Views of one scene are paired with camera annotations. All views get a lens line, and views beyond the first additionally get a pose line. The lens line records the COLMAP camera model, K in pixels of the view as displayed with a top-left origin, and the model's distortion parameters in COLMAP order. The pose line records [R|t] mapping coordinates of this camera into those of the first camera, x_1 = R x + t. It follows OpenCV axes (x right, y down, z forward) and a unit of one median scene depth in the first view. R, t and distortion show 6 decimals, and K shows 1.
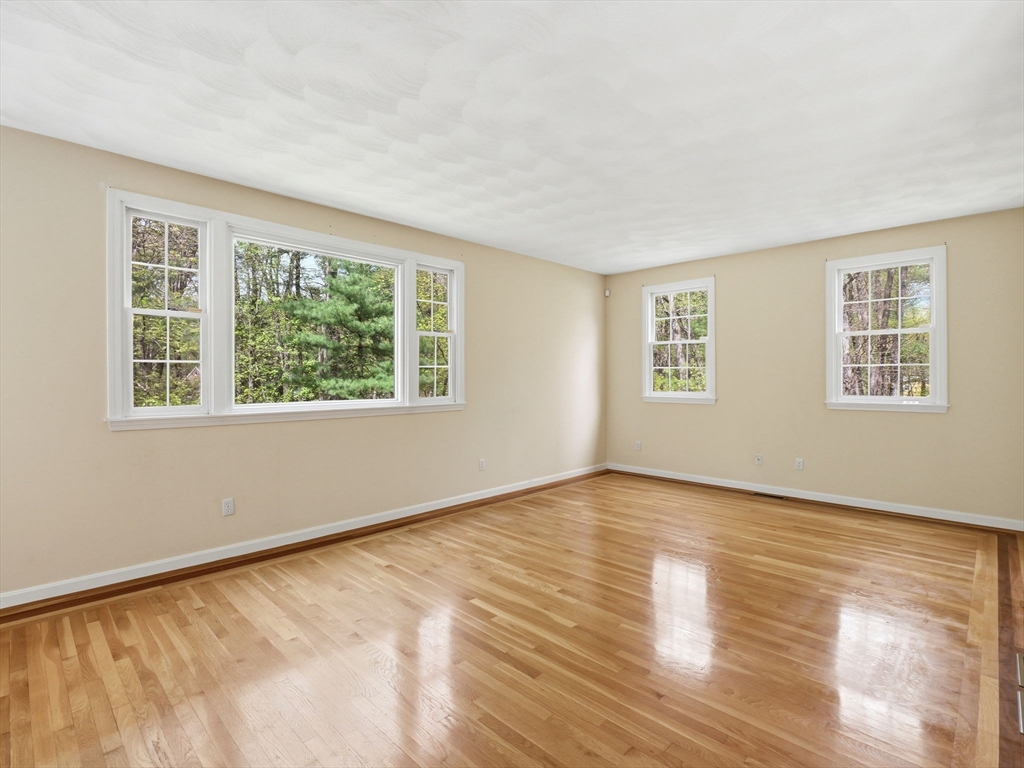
lens RADIAL K [[502.7, 0, 515.6], [0, 502.7, 381.7], [0, 0, 1]] dist [-0.011296, -0.002725]
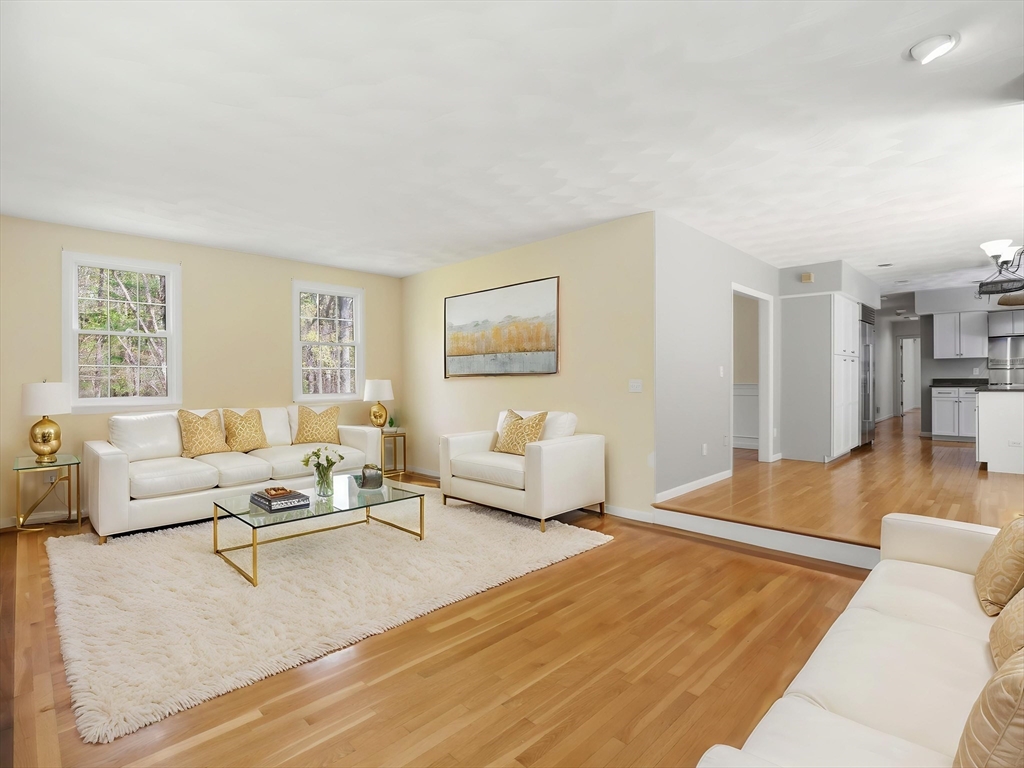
lens RADIAL K [[502.7, 0, 502.7], [0, 502.7, 382.2], [0, 0, 1]] dist [-0.011296, -0.002725]
pose [[0.018321, -0.003038, 0.999828, -0.562213], [0.003356, 0.999990, 0.002977, -0.004748], [-0.999827, 0.003301, 0.018331, 0.492467]]
